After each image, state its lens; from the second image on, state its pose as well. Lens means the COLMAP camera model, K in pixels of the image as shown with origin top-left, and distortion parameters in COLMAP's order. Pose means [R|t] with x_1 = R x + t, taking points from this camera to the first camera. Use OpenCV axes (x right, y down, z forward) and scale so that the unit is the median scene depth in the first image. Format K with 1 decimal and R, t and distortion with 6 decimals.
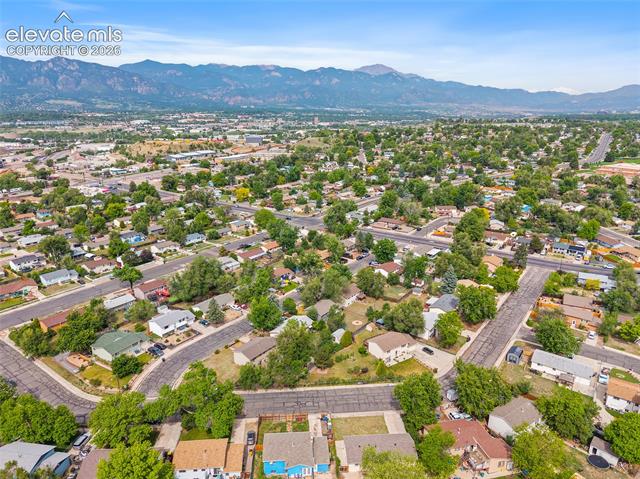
lens RADIAL K [[439.5, 0, 320.0], [0, 439.5, 239.5], [0, 0, 1]] dist [0.029036, -0.033329]
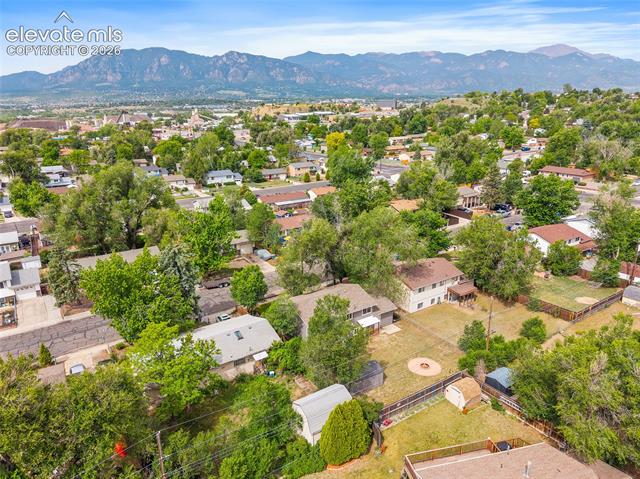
lens RADIAL K [[439.5, 0, 320.0], [0, 439.5, 239.5], [0, 0, 1]] dist [0.029036, -0.033329]
pose [[0.942003, 0.088211, -0.323805, 0.029324], [-0.085725, 0.996077, 0.021961, 0.026840], [0.324472, 0.007071, 0.945869, 0.184556]]
